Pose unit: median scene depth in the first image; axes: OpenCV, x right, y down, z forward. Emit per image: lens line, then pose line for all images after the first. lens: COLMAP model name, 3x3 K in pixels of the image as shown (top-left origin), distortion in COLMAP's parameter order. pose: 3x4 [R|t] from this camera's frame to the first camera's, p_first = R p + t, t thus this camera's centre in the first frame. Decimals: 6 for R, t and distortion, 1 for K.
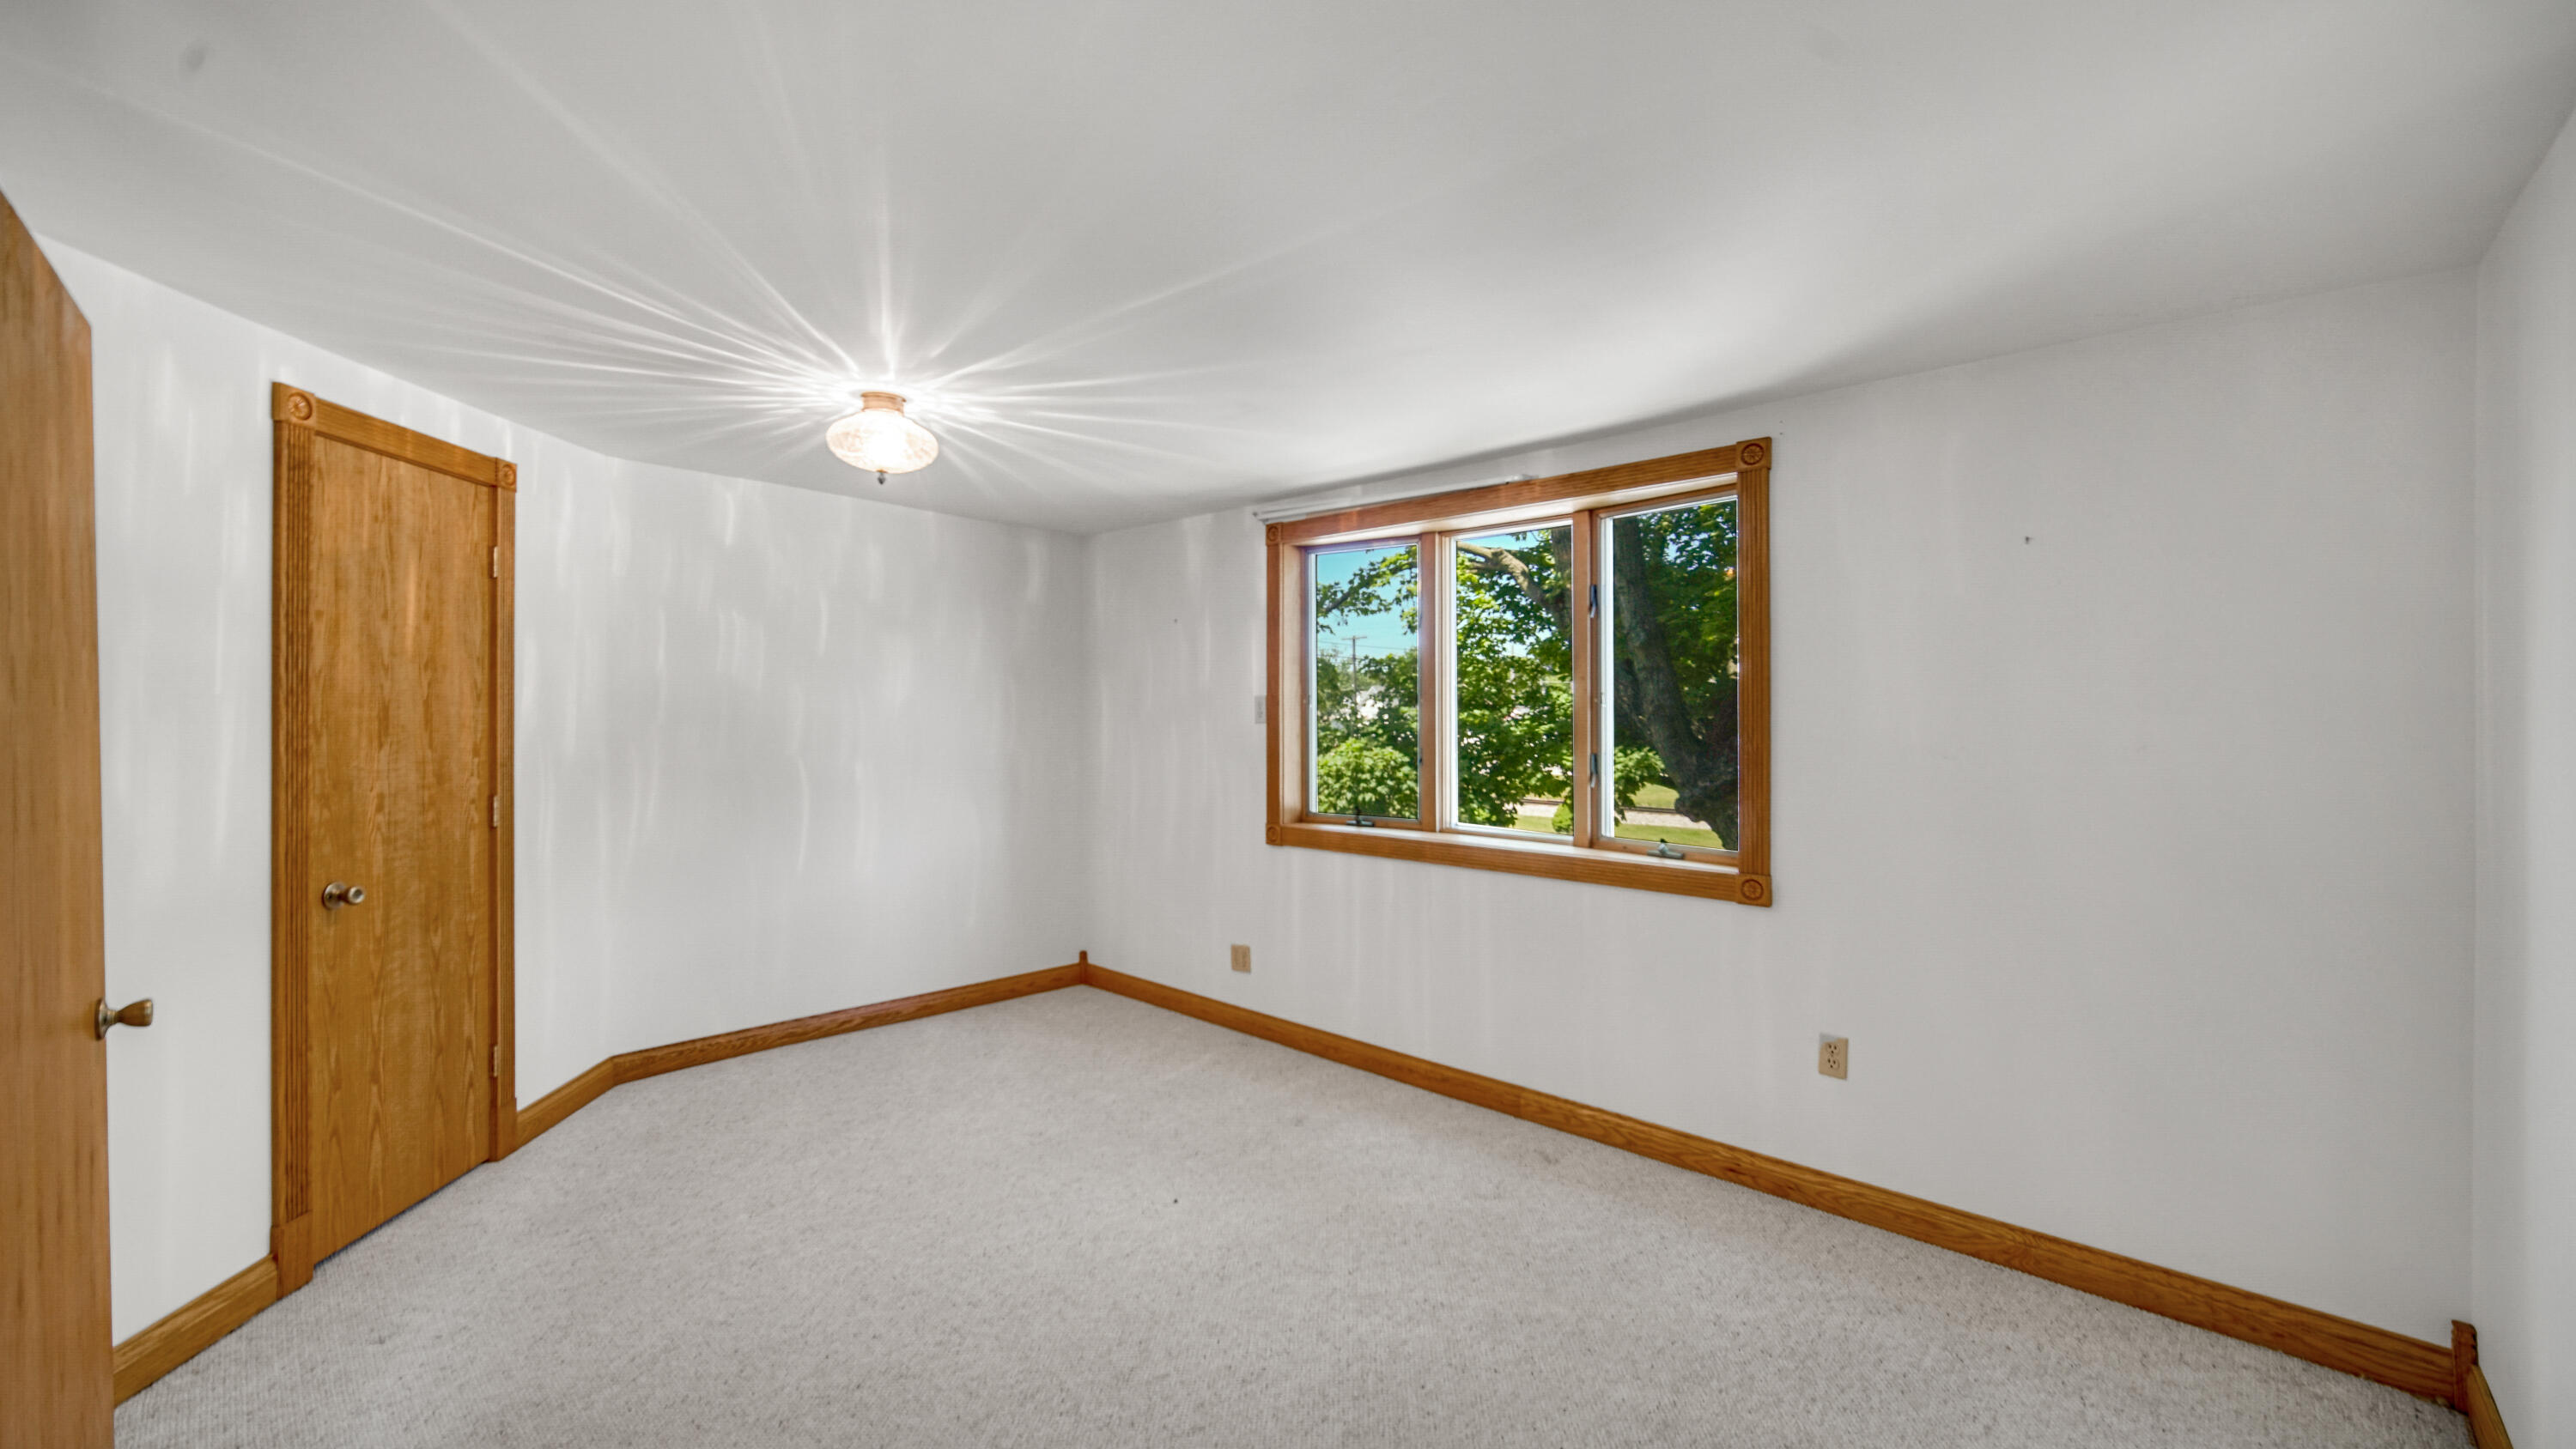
lens RADIAL K [[1006.3, 0, 1285.4], [0, 1006.3, 711.2], [0, 0, 1]] dist [0.004052, 0.001042]
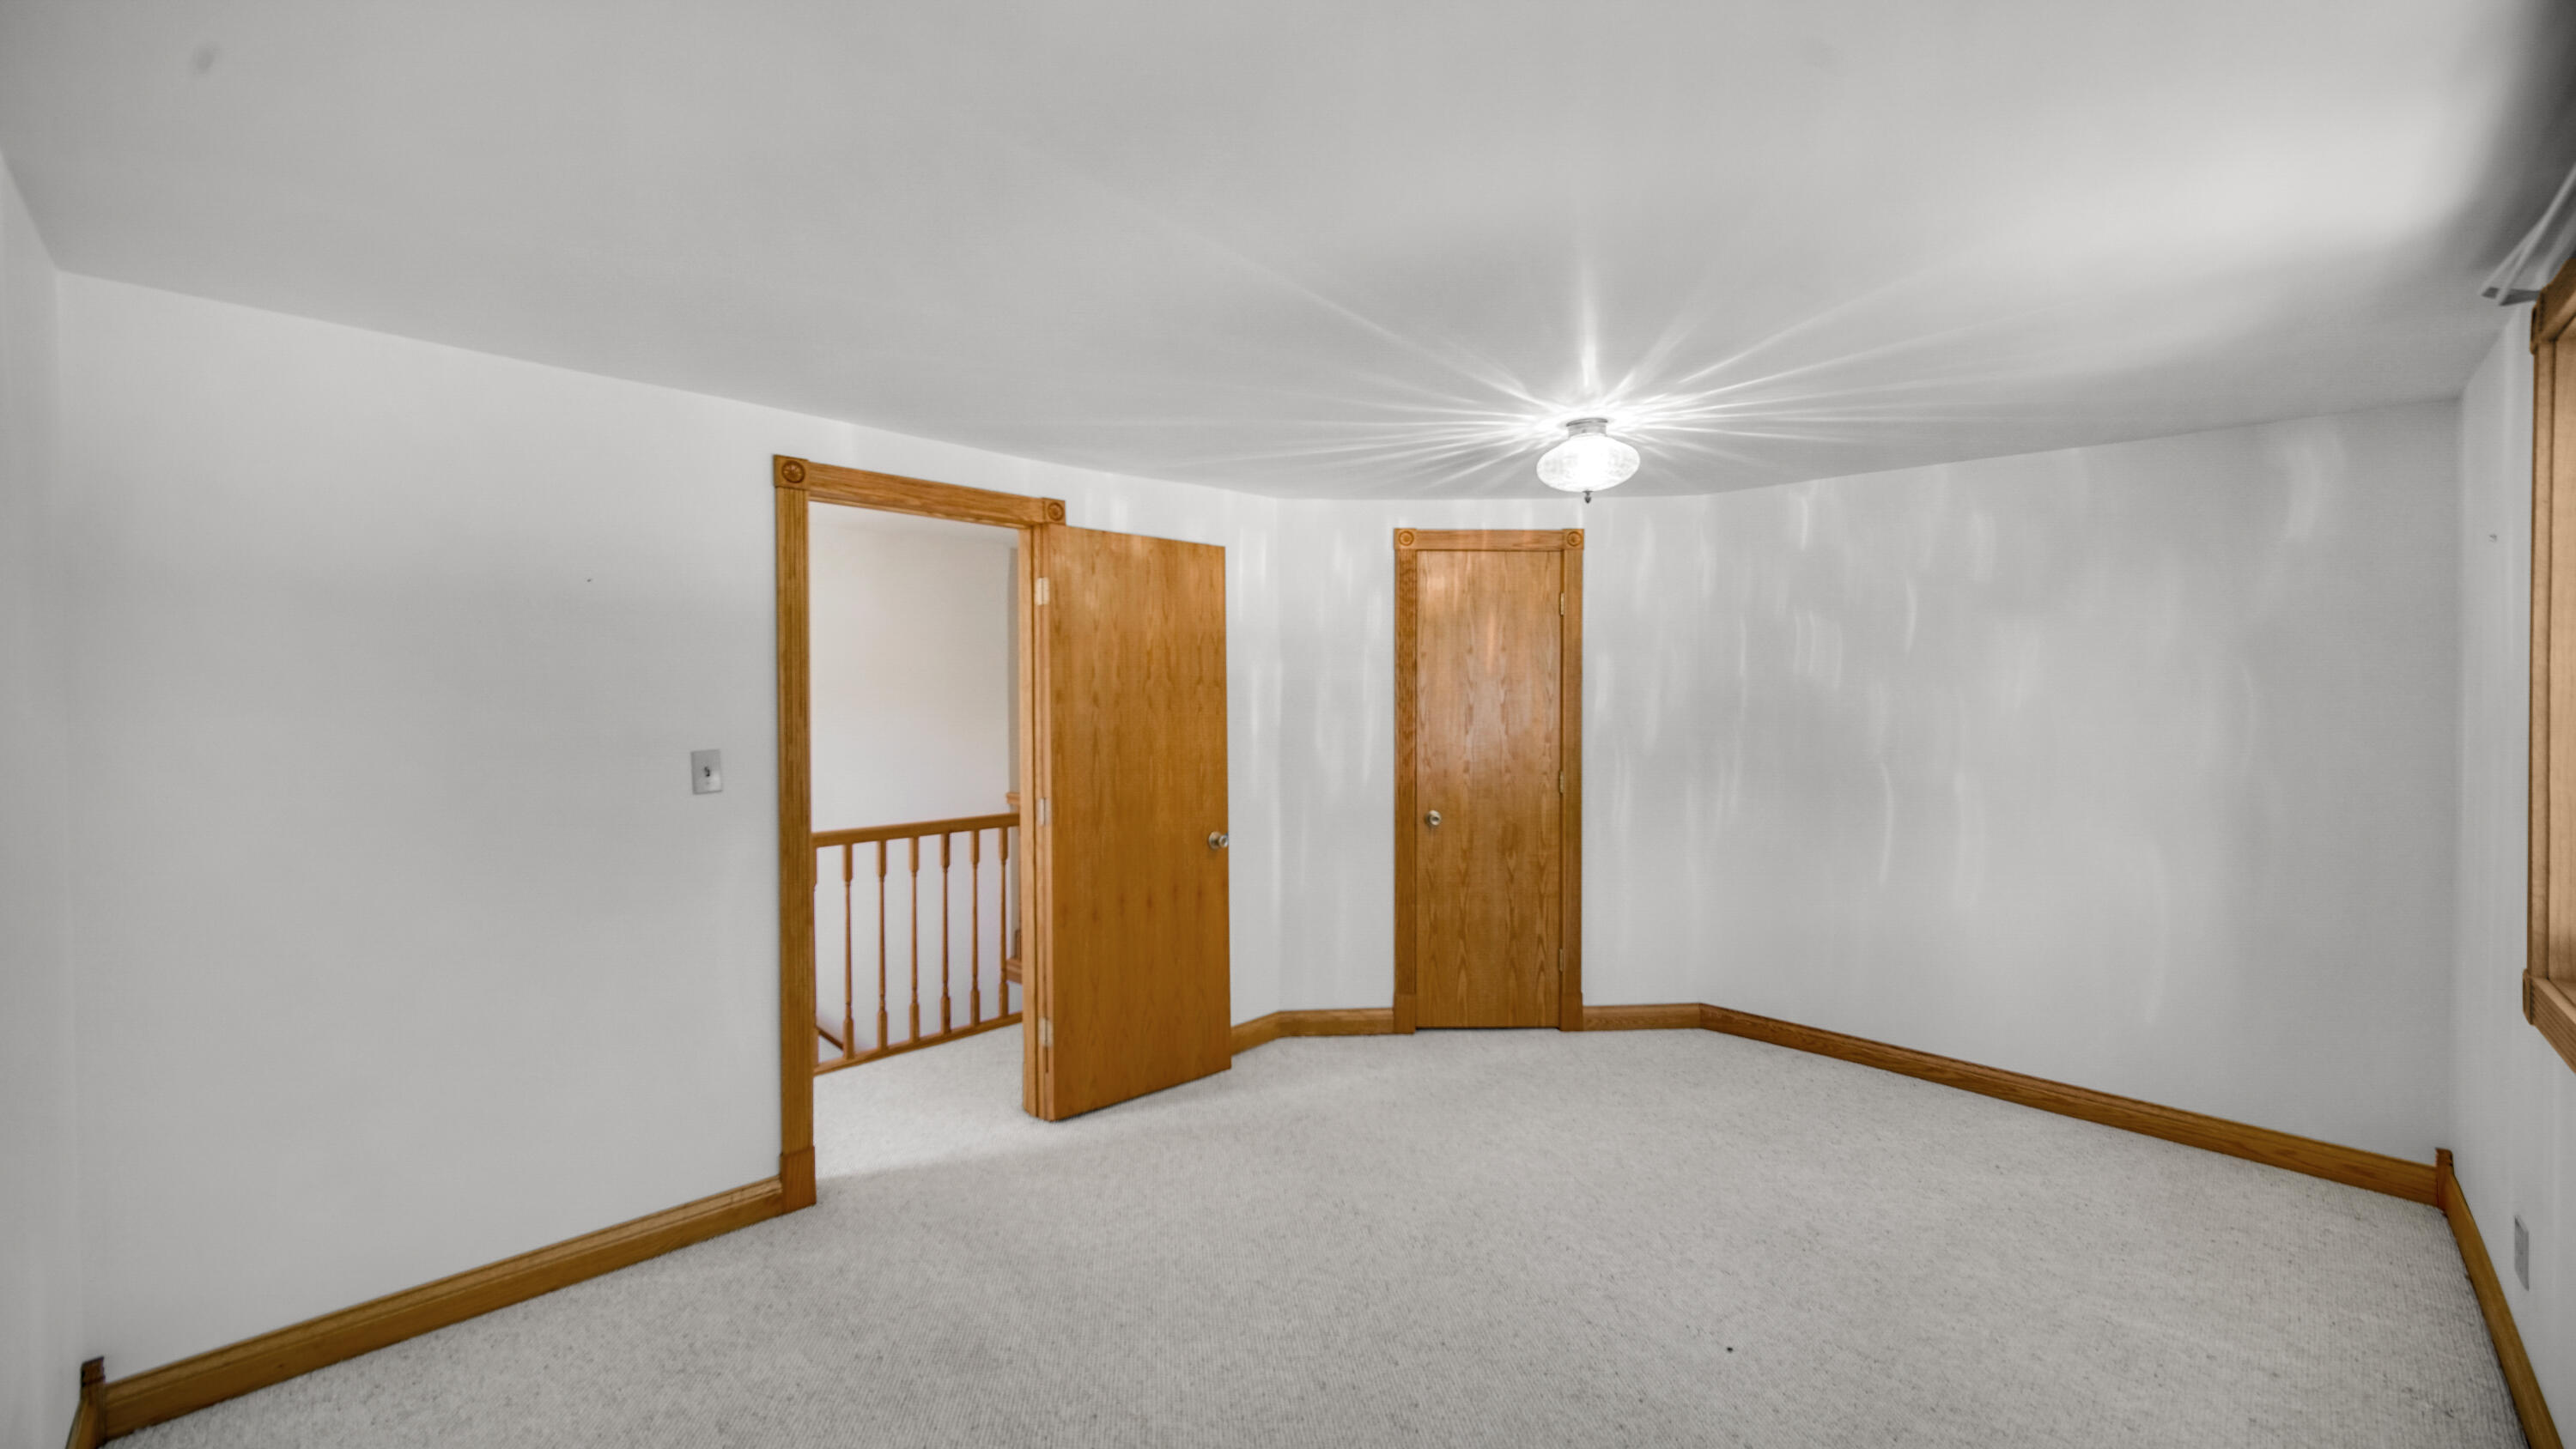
lens RADIAL K [[1006.3, 0, 1285.3], [0, 1006.3, 717.6], [0, 0, 1]] dist [0.004052, 0.001042]
pose [[0.001319, 0.013093, -0.999913, 0.665819], [-0.004273, 0.999905, 0.013087, -0.007846], [0.999990, 0.004256, 0.001375, 0.663194]]
